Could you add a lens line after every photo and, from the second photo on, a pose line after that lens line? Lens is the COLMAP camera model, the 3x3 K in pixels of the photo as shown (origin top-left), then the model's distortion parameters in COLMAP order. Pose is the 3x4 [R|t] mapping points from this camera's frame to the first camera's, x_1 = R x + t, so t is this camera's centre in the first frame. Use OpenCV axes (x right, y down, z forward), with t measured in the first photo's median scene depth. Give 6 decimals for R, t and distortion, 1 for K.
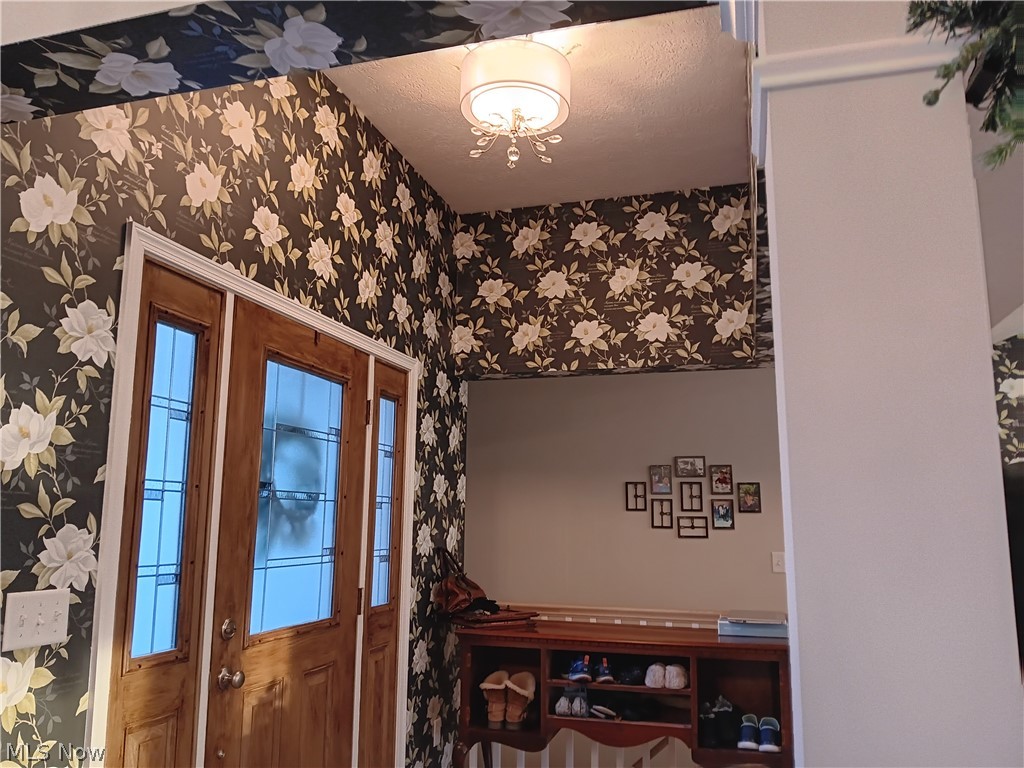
lens RADIAL K [[791.5, 0, 518.5], [0, 791.5, 381.0], [0, 0, 1]] dist [0.064605, -0.118102]
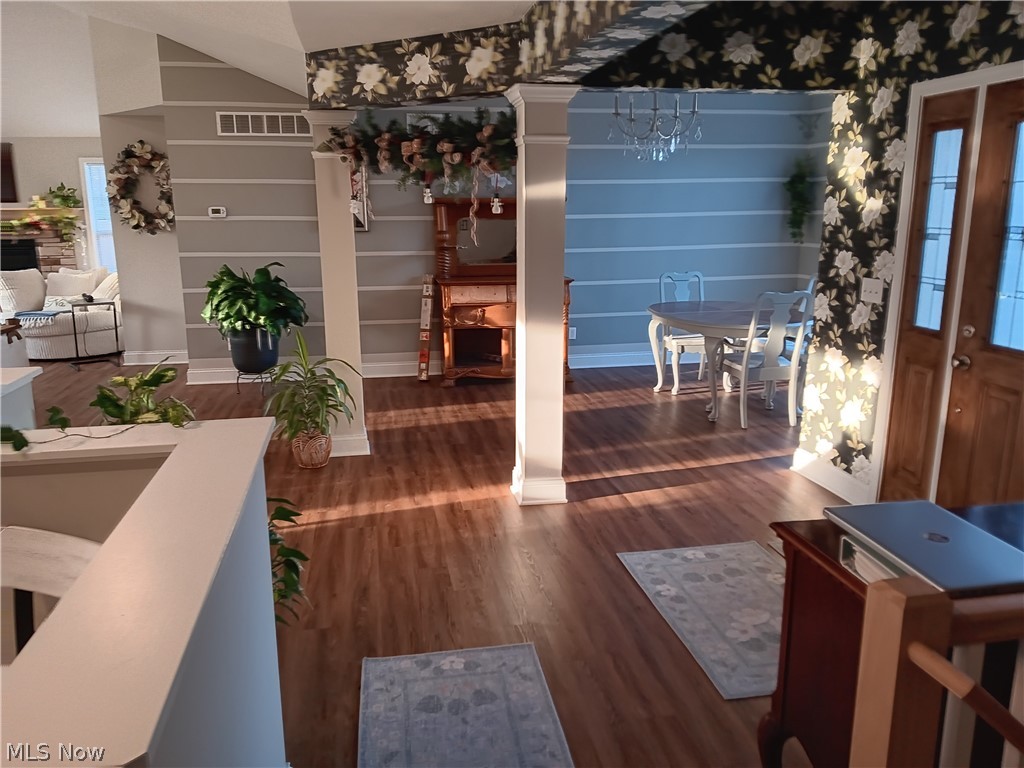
lens RADIAL K [[791.5, 0, 508.5], [0, 791.5, 384.9], [0, 0, 1]] dist [0.064605, -0.118102]
pose [[-0.891516, 0.092034, -0.443540, 0.912470], [0.072922, 0.995531, 0.059998, 0.231428], [0.447080, 0.021146, -0.894244, 1.702893]]
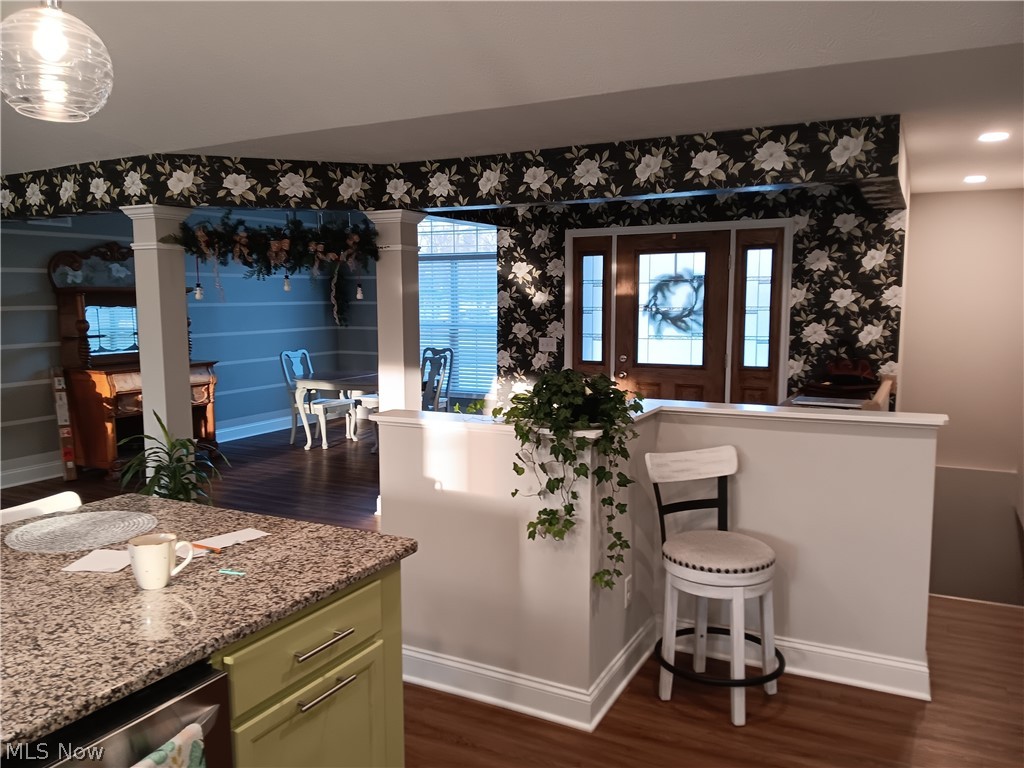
lens RADIAL K [[791.5, 0, 509.0], [0, 791.5, 386.3], [0, 0, 1]] dist [0.064605, -0.118102]
pose [[-0.199069, 0.096385, -0.975234, 2.152016], [0.172028, 0.983136, 0.062051, 0.146799], [0.964768, -0.155415, -0.212293, 1.053101]]
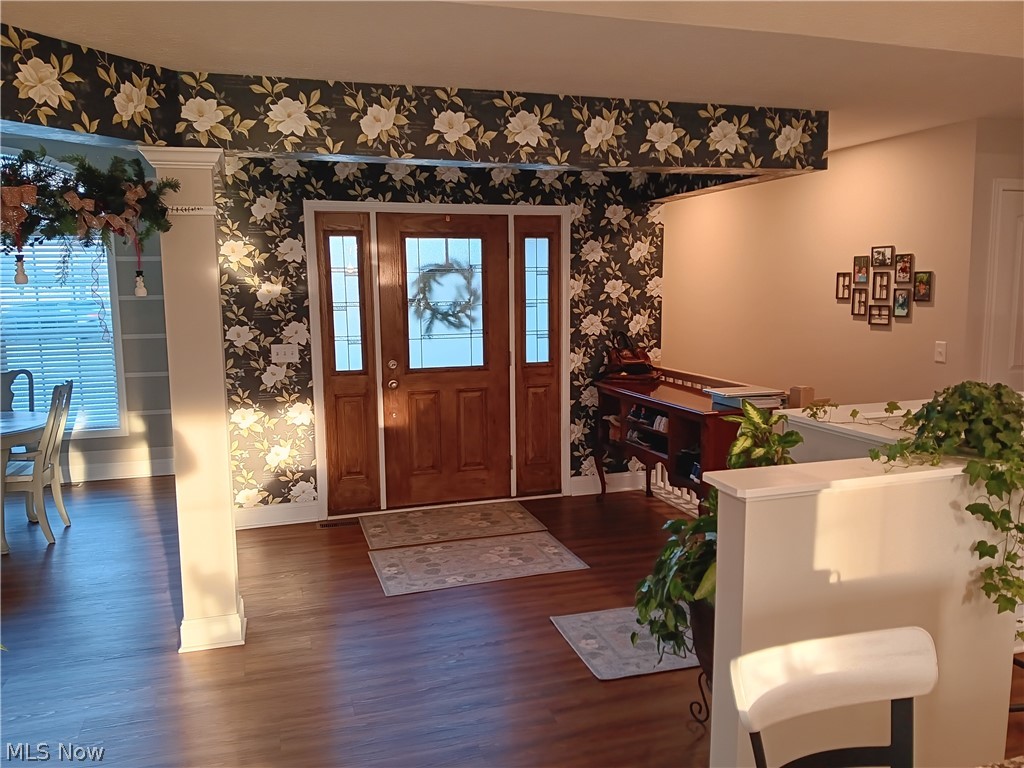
lens RADIAL K [[791.5, 0, 510.3], [0, 791.5, 383.8], [0, 0, 1]] dist [0.064605, -0.118102]
pose [[0.545741, 0.086002, -0.833529, 1.518480], [0.163564, 0.964652, 0.206622, -0.043369], [0.821836, -0.249097, 0.512383, 0.092769]]
